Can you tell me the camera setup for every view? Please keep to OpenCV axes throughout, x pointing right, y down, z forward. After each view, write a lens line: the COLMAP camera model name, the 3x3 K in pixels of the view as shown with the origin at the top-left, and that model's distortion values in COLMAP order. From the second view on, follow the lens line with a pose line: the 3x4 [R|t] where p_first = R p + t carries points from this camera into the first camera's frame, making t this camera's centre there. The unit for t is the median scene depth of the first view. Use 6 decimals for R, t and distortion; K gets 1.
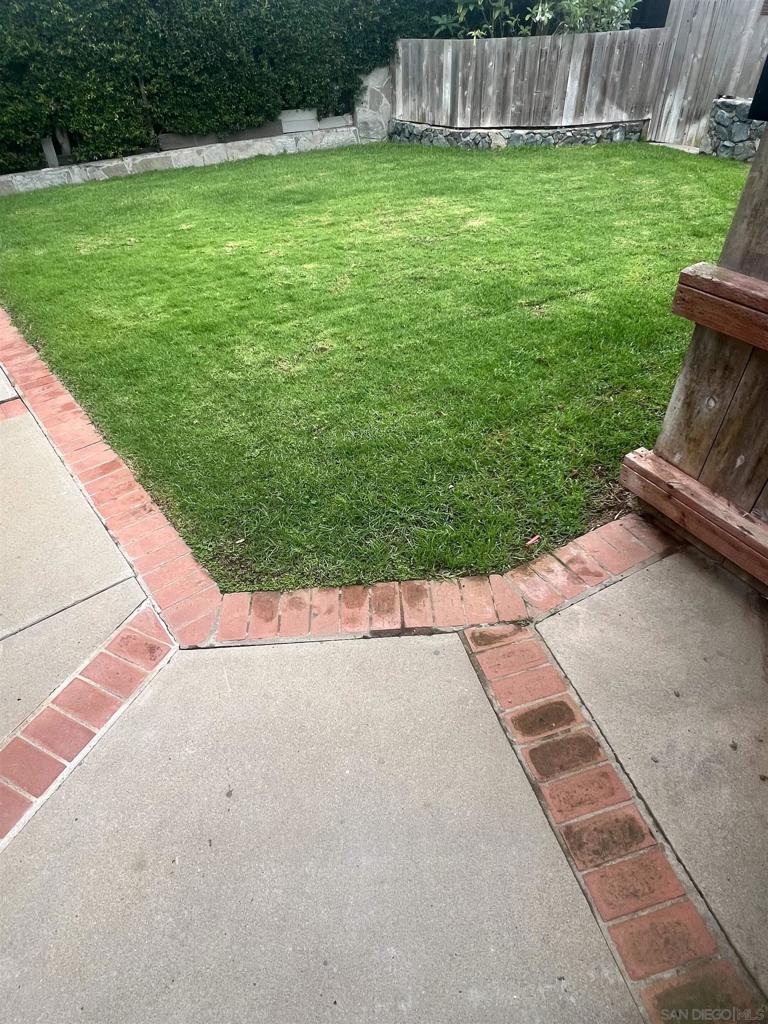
lens RADIAL K [[568.2, 0, 384.5], [0, 568.2, 511.9], [0, 0, 1]] dist [0.000287, -0.000557]
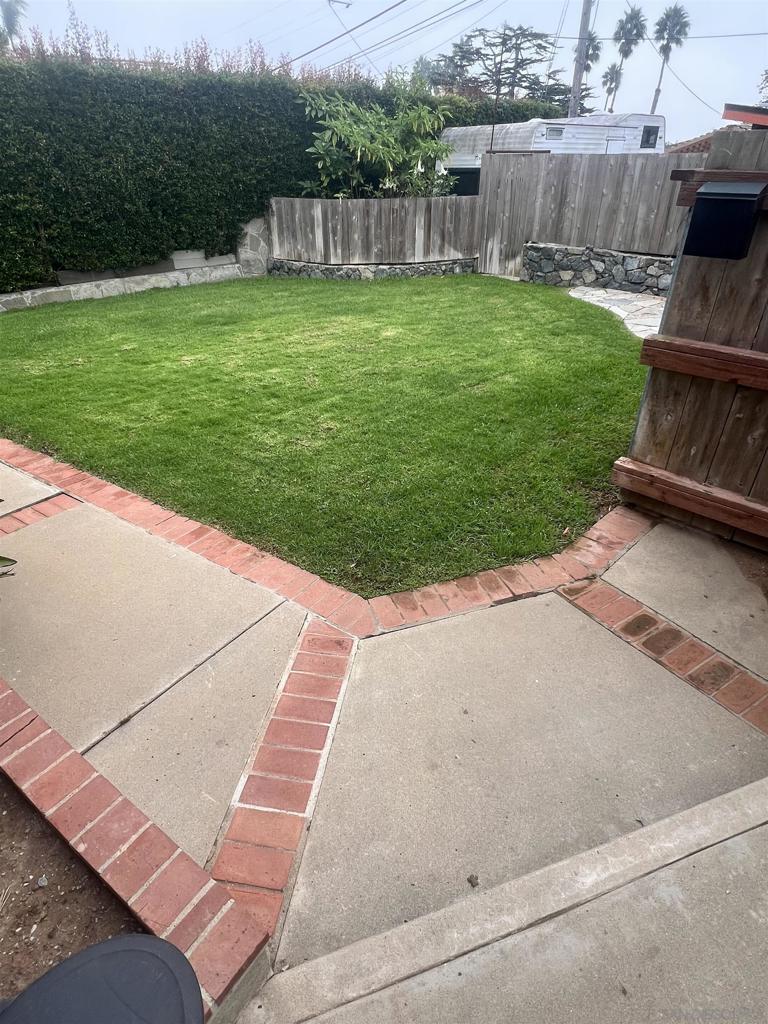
lens RADIAL K [[568.2, 0, 384.3], [0, 568.2, 513.1], [0, 0, 1]] dist [0.000287, -0.000557]
pose [[0.956901, -0.120526, 0.264222, -0.311624], [0.166739, 0.972923, -0.160056, 0.092979], [-0.237777, 0.197214, 0.951088, -0.129233]]
